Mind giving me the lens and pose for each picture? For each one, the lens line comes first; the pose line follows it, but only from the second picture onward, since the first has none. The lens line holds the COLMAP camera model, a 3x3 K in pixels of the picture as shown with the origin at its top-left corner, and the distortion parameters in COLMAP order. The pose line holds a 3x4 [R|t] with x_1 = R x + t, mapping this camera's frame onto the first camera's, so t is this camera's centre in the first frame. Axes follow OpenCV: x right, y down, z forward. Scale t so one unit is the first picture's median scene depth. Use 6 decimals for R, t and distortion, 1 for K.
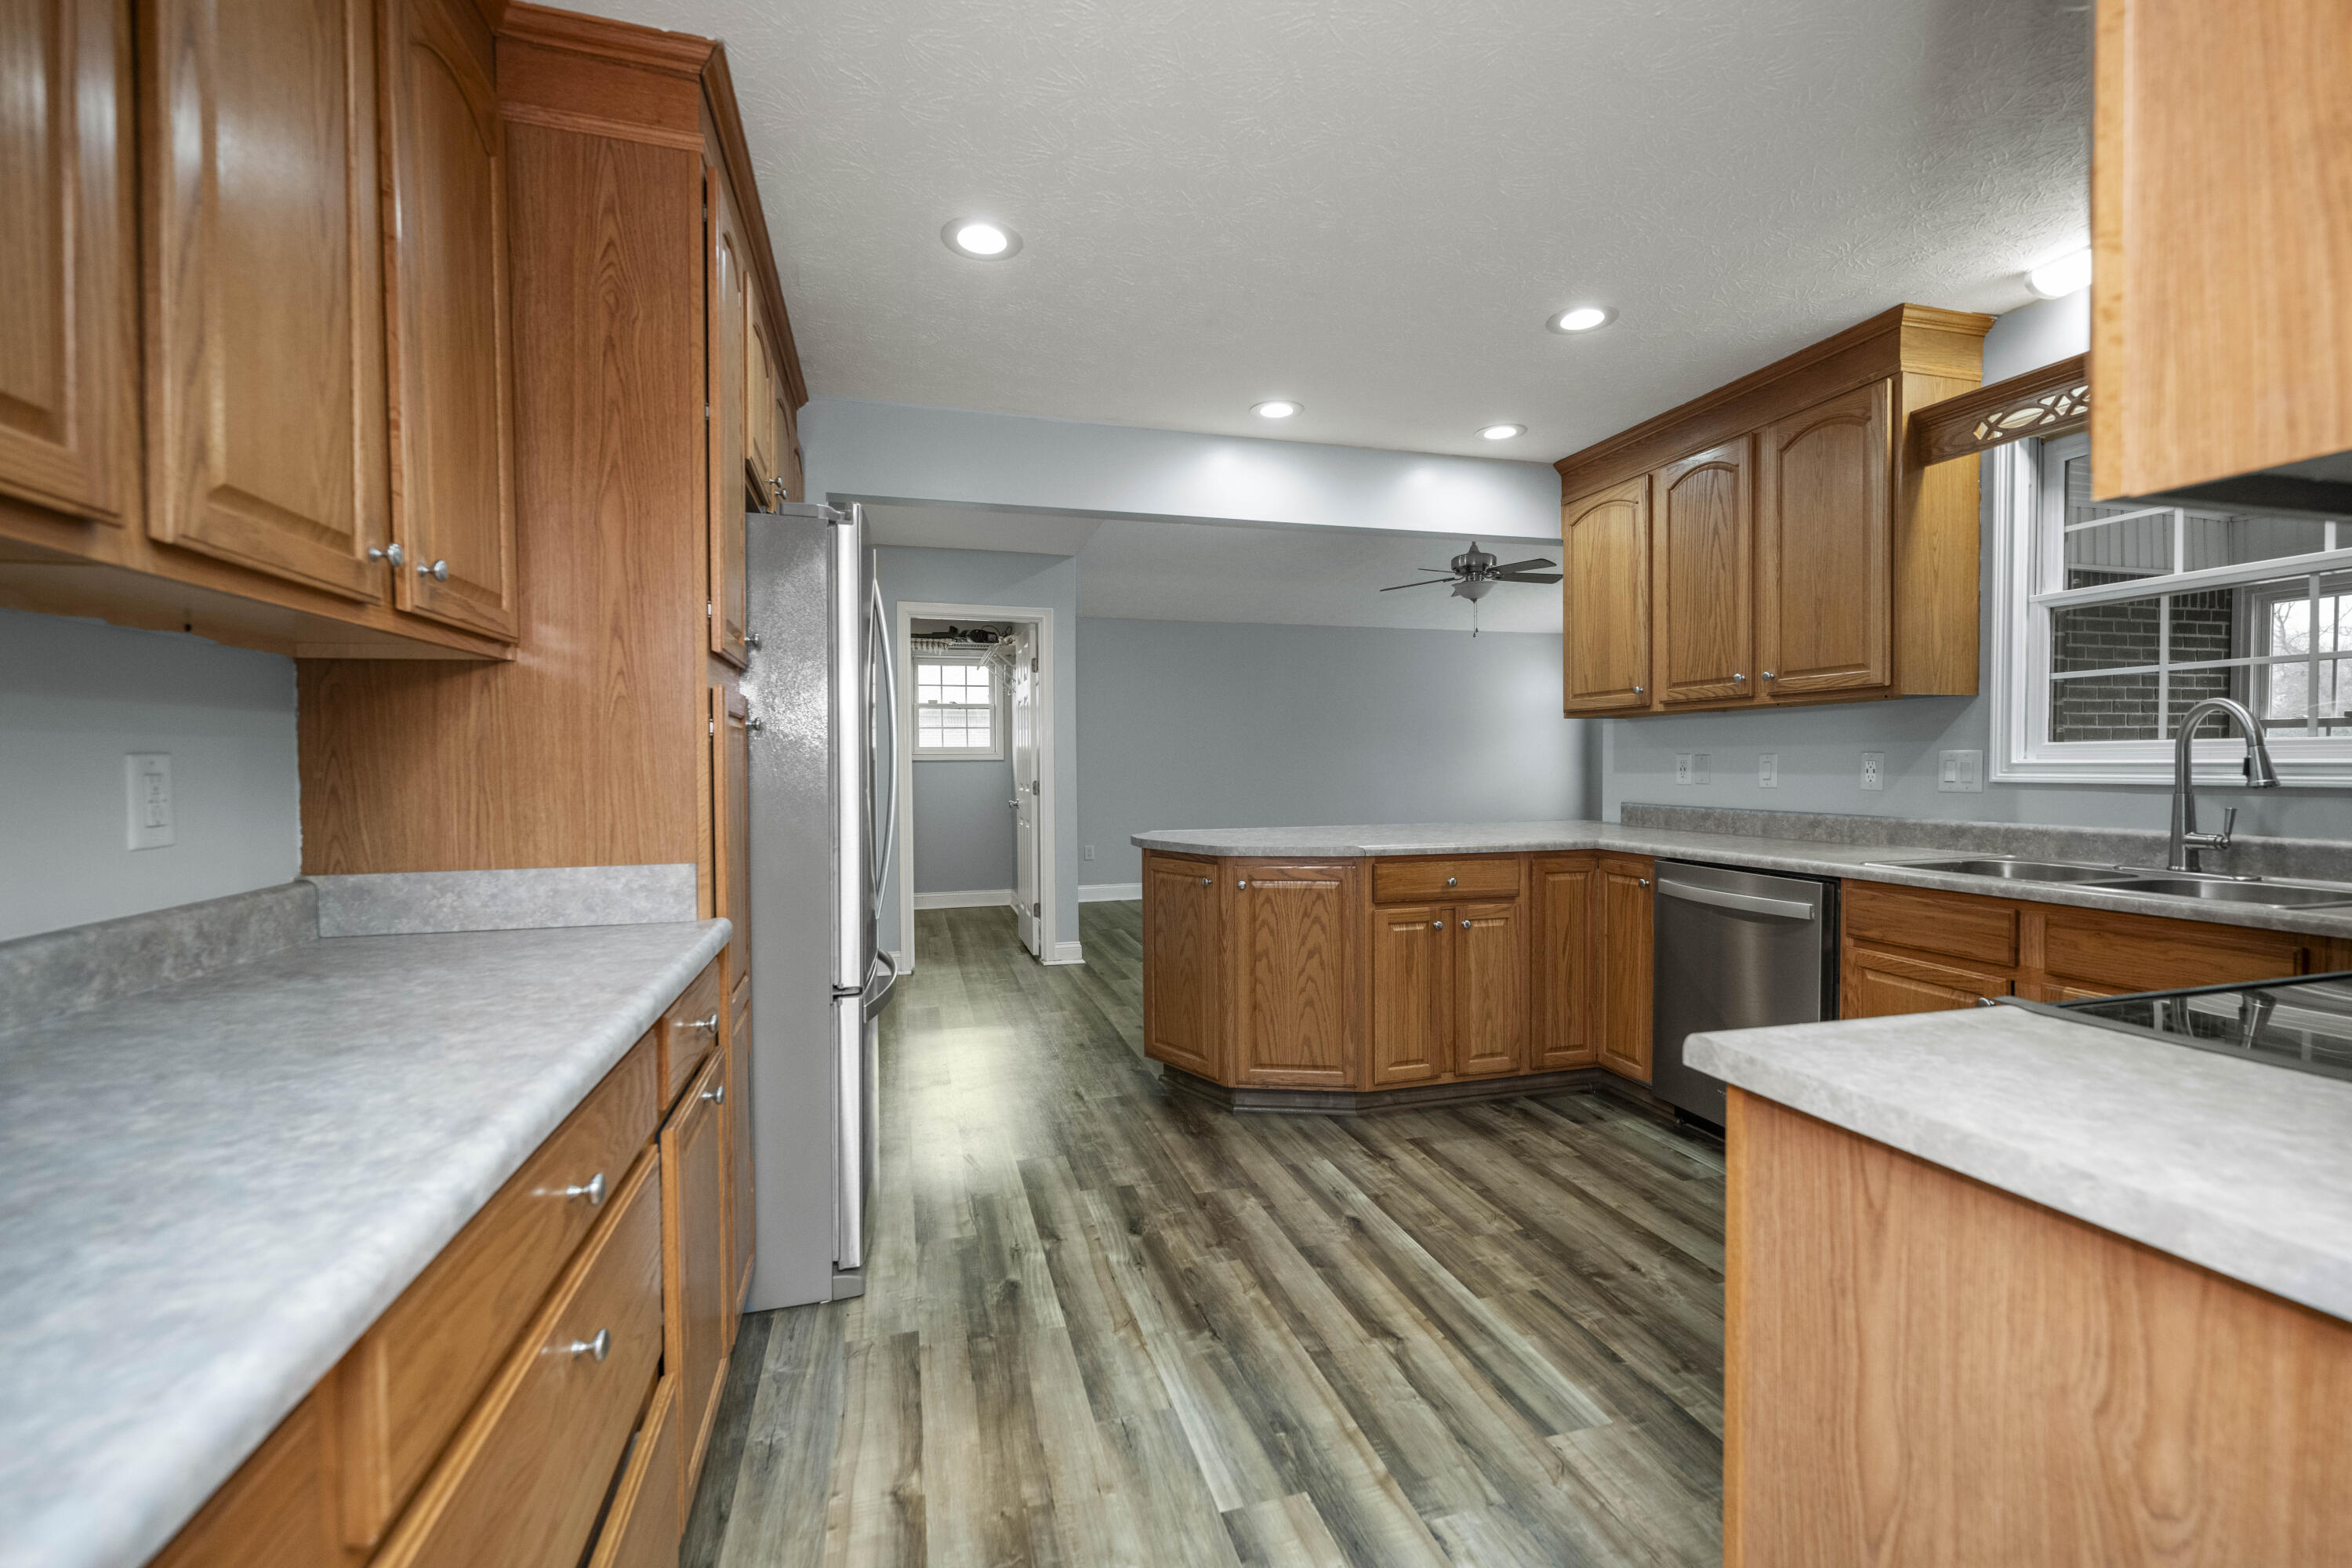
lens RADIAL K [[973.3, 0, 1194.7], [0, 973.3, 776.1], [0, 0, 1]] dist [-0.002948, 0.000943]
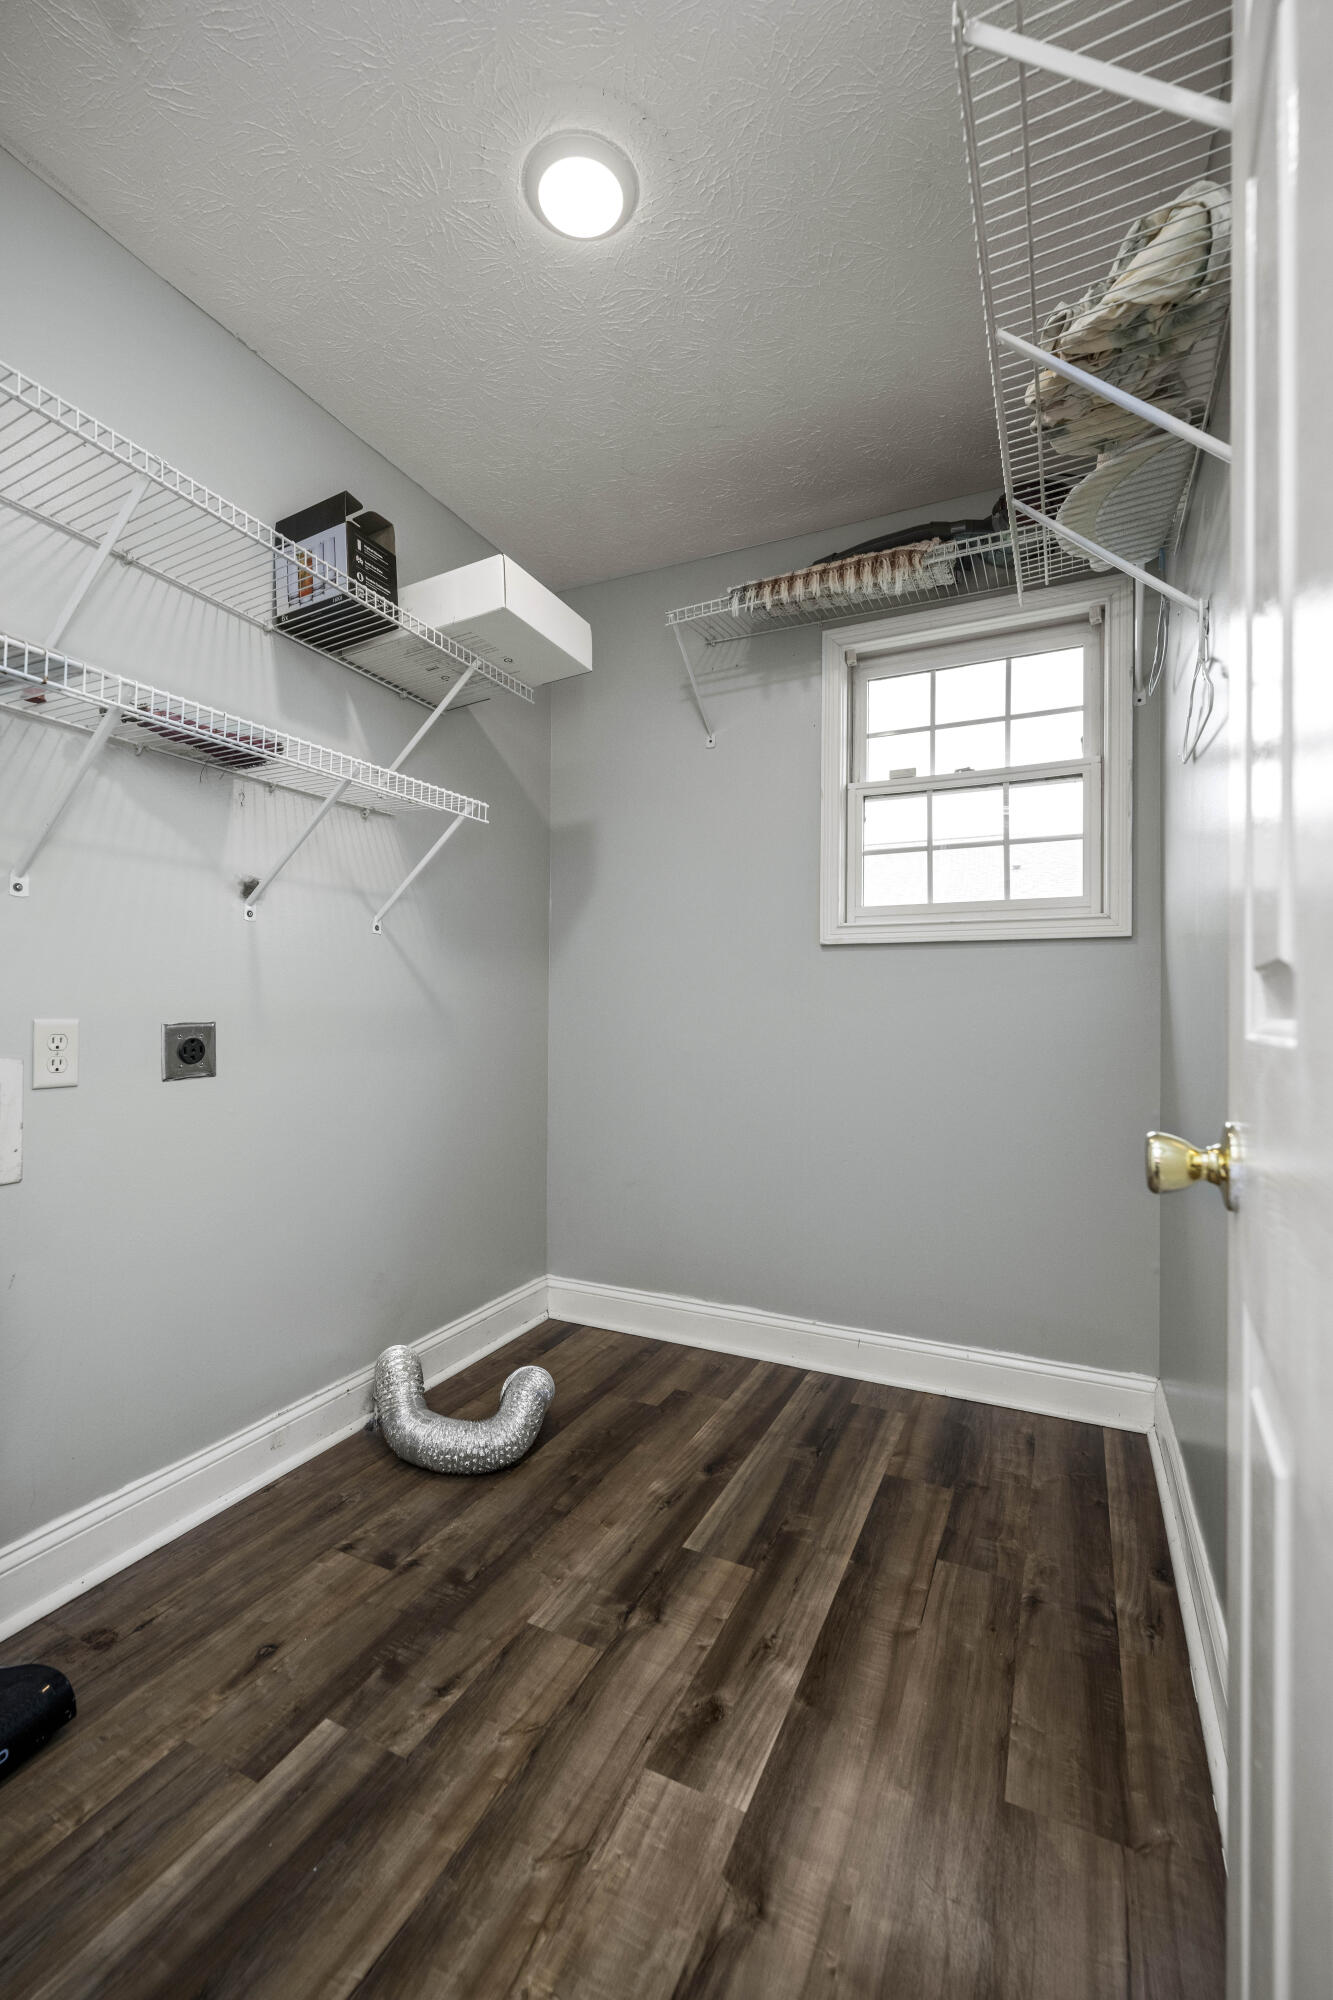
lens RADIAL K [[827.6, 0, 663.4], [0, 827.6, 1010.2], [0, 0, 1]] dist [-0.002948, 0.000943]
pose [[0.732381, 0.011136, -0.680804, -0.289990], [-0.018014, 0.999833, -0.003024, 0.023433], [0.680657, 0.014478, 0.732459, 1.622128]]
